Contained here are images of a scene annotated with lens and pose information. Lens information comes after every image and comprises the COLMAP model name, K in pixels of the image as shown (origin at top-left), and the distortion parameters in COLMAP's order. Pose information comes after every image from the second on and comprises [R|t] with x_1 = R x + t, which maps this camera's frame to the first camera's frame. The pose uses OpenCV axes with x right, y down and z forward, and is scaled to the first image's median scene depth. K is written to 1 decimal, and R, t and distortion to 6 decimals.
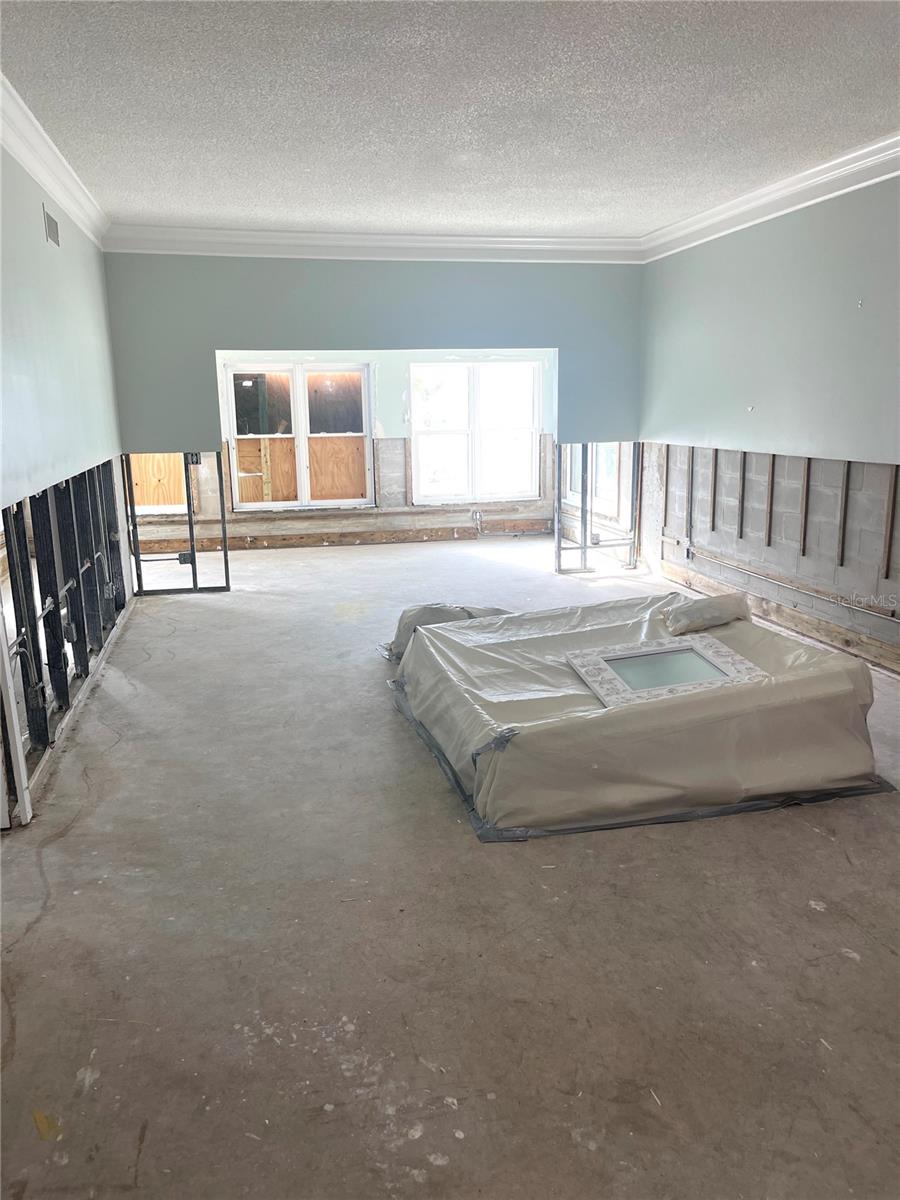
lens RADIAL K [[915.3, 0, 450.0], [0, 915.3, 600.0], [0, 0, 1]] dist [0.003462, -0.006903]
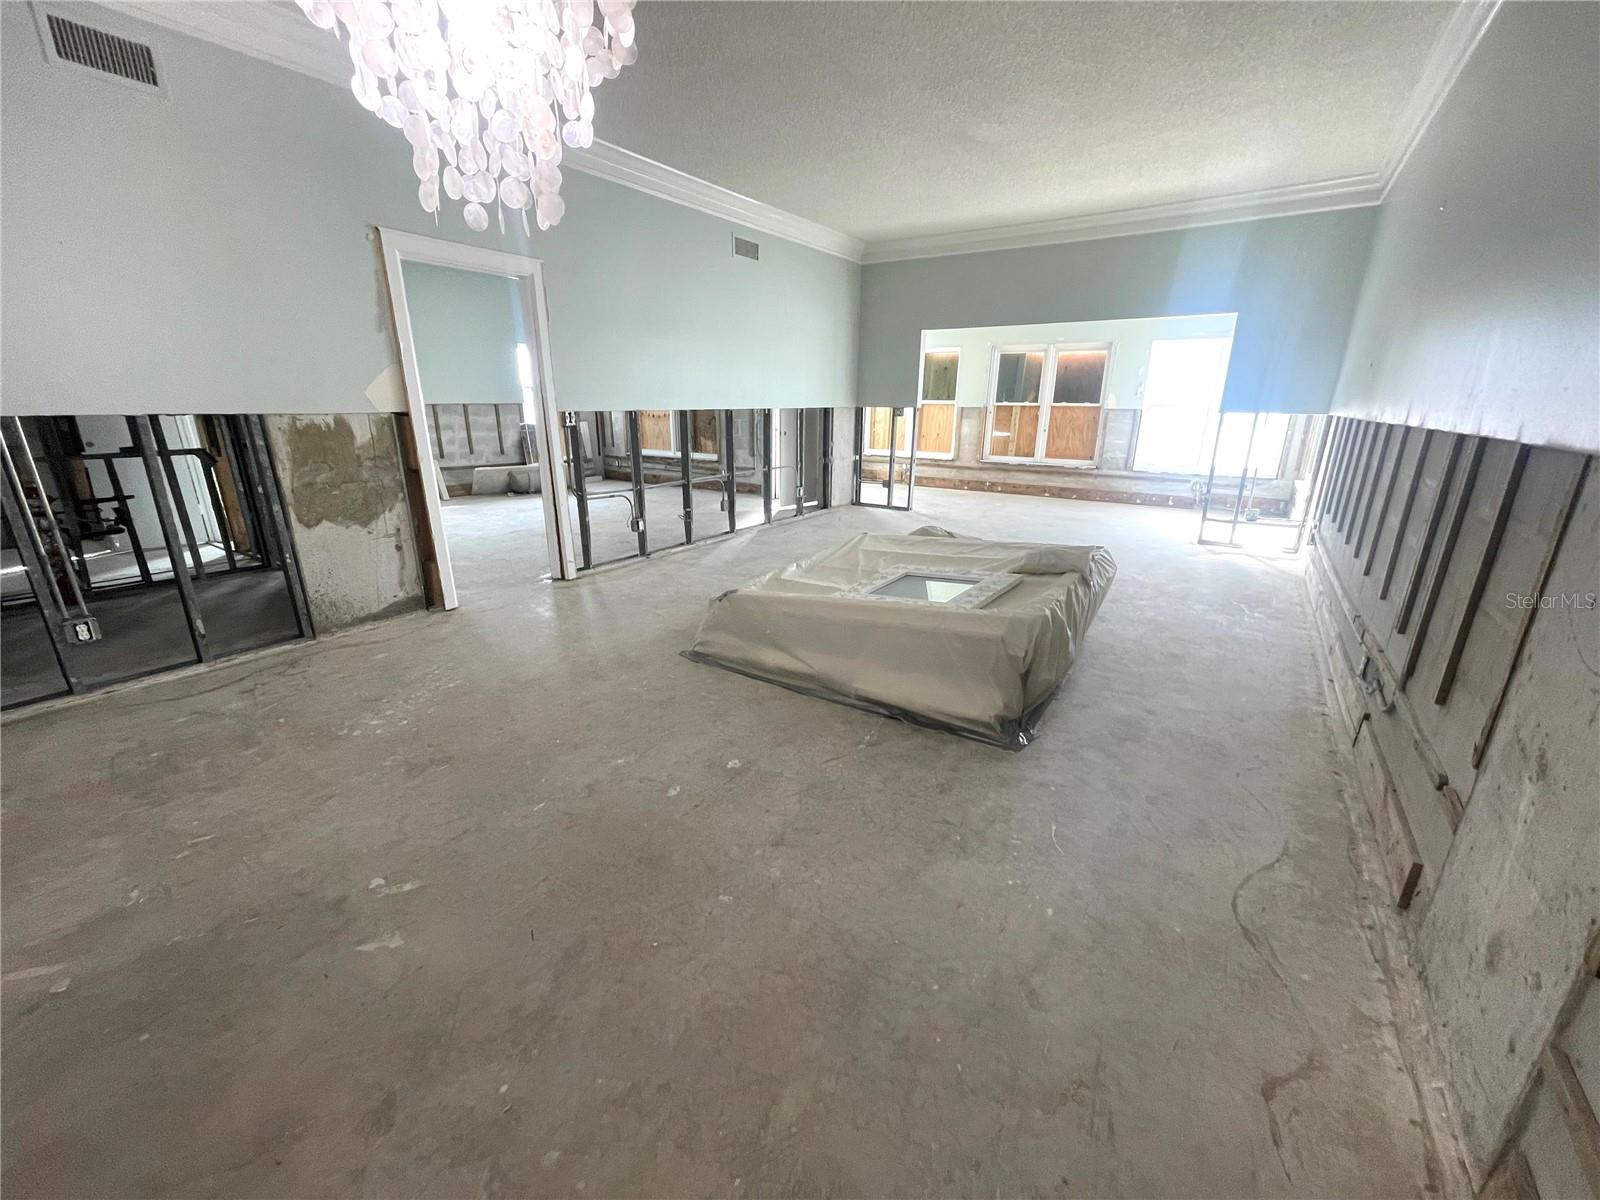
lens RADIAL K [[645.9, 0, 774.2], [0, 645.9, 606.2], [0, 0, 1]] dist [-0.000094, -0.000335]
pose [[0.671976, 0.245209, -0.698800, 0.287119], [-0.173003, 0.969462, 0.173823, -0.003727], [0.720082, 0.004089, 0.693877, 0.140442]]
